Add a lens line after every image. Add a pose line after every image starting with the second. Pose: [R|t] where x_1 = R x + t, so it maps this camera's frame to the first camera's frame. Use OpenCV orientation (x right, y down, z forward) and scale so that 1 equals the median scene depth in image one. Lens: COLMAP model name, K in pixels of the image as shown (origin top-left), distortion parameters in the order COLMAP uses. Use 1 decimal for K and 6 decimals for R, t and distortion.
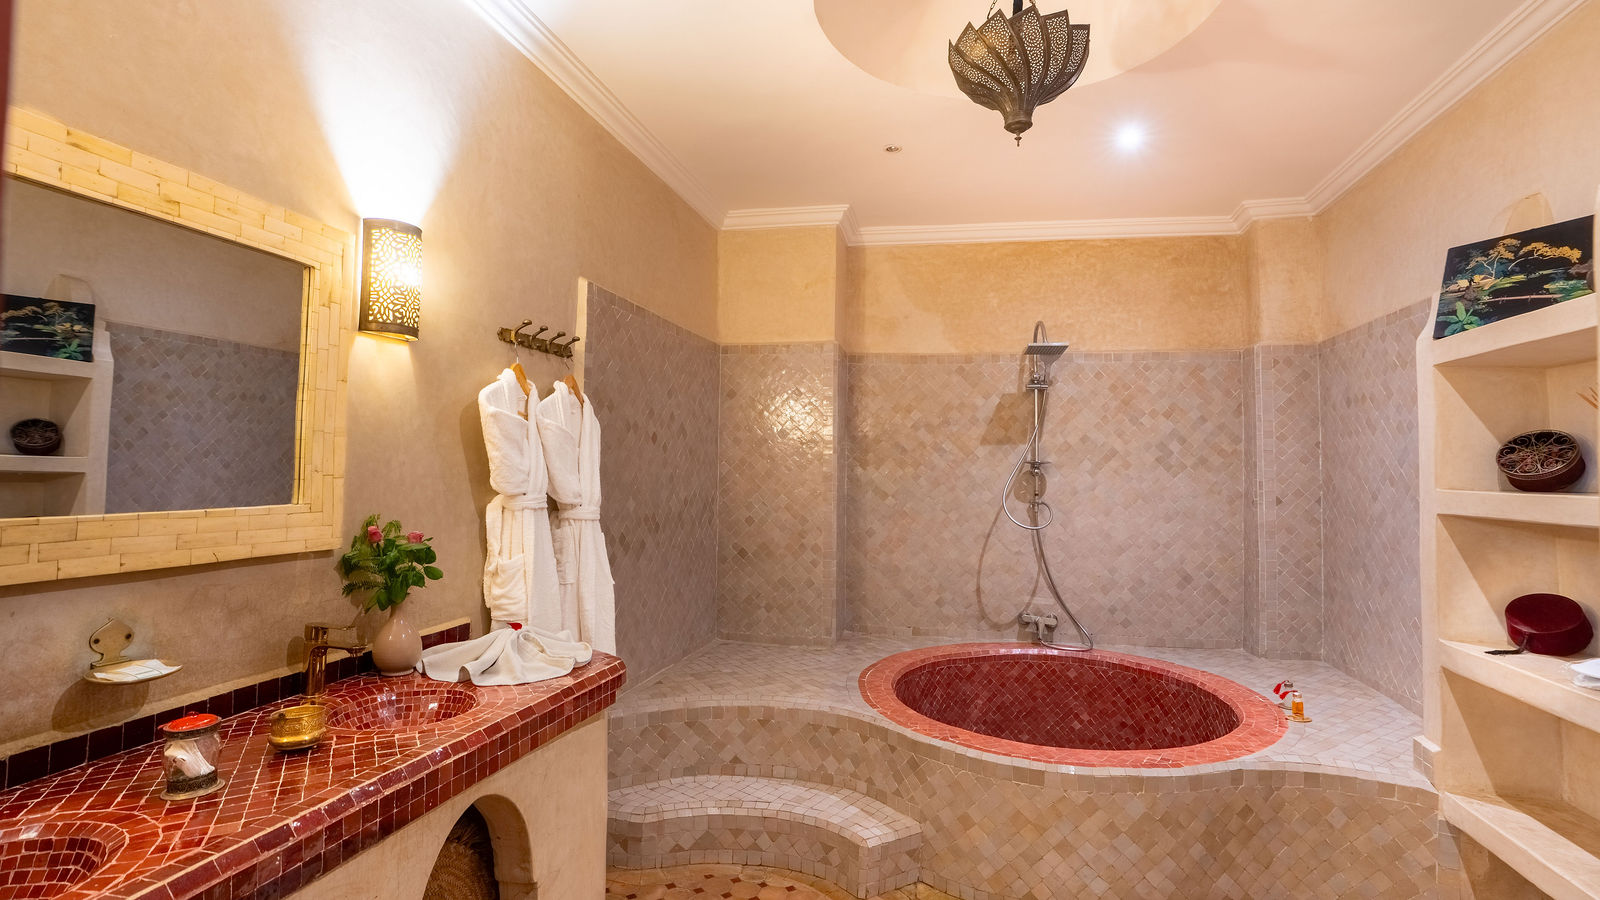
lens RADIAL K [[750.8, 0, 809.1], [0, 750.8, 446.0], [0, 0, 1]] dist [-0.072646, 0.029843]
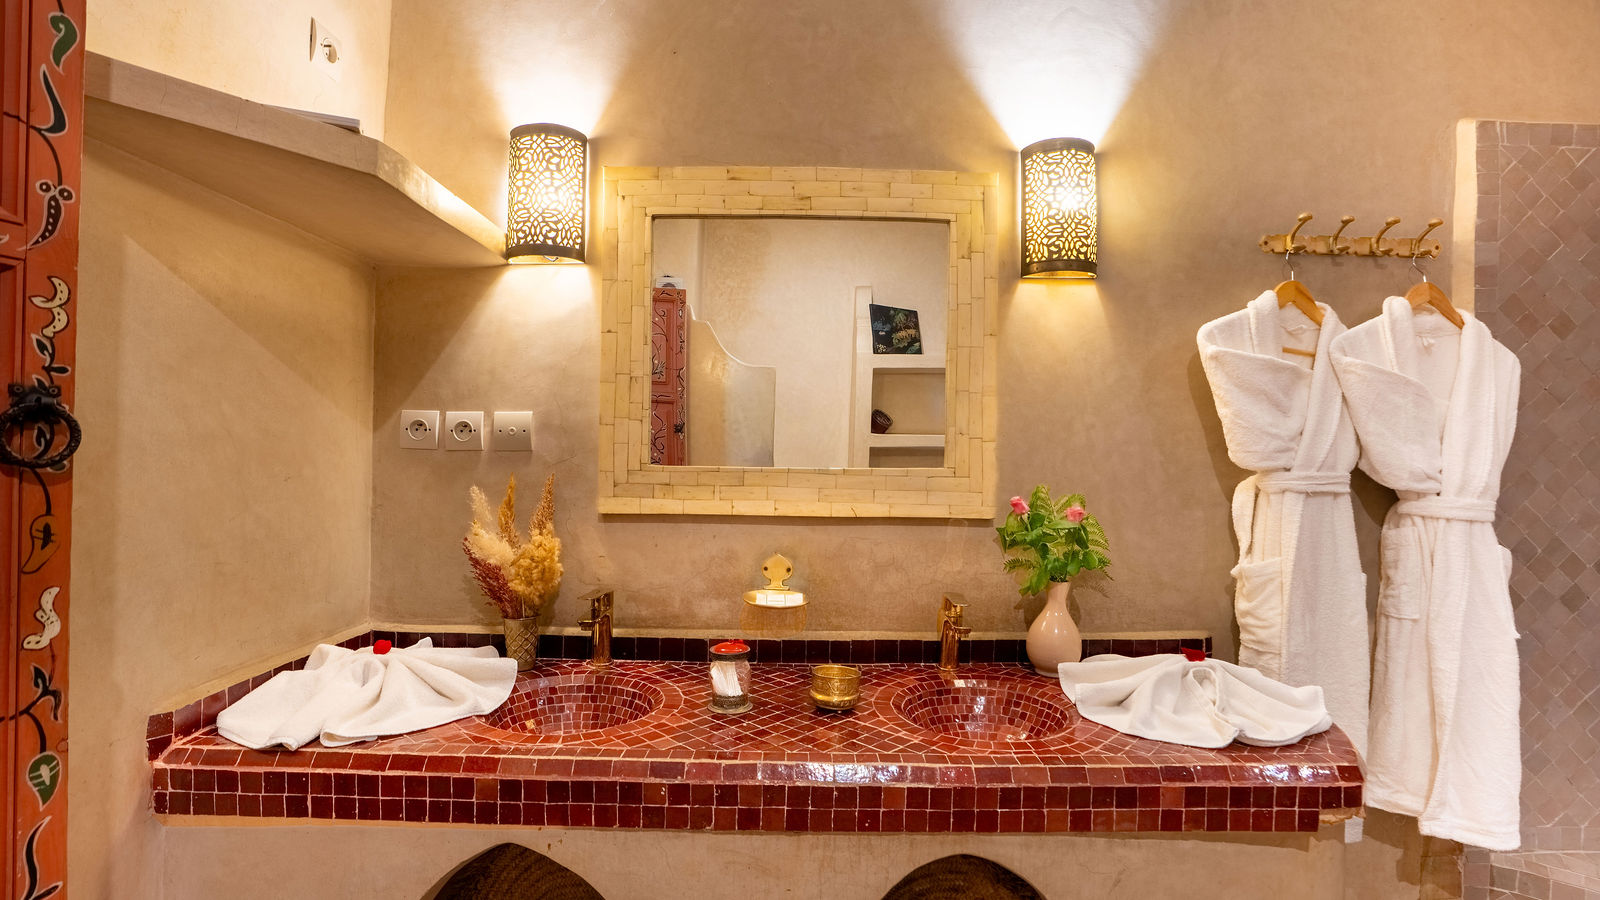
lens RADIAL K [[750.8, 0, 809.1], [0, 750.8, 446.0], [0, 0, 1]] dist [-0.072646, 0.029843]
pose [[0.244652, -0.008148, -0.969577, 0.199722], [0.022342, 0.999747, -0.002764, 0.044700], [0.969354, -0.020986, 0.244772, 0.527690]]
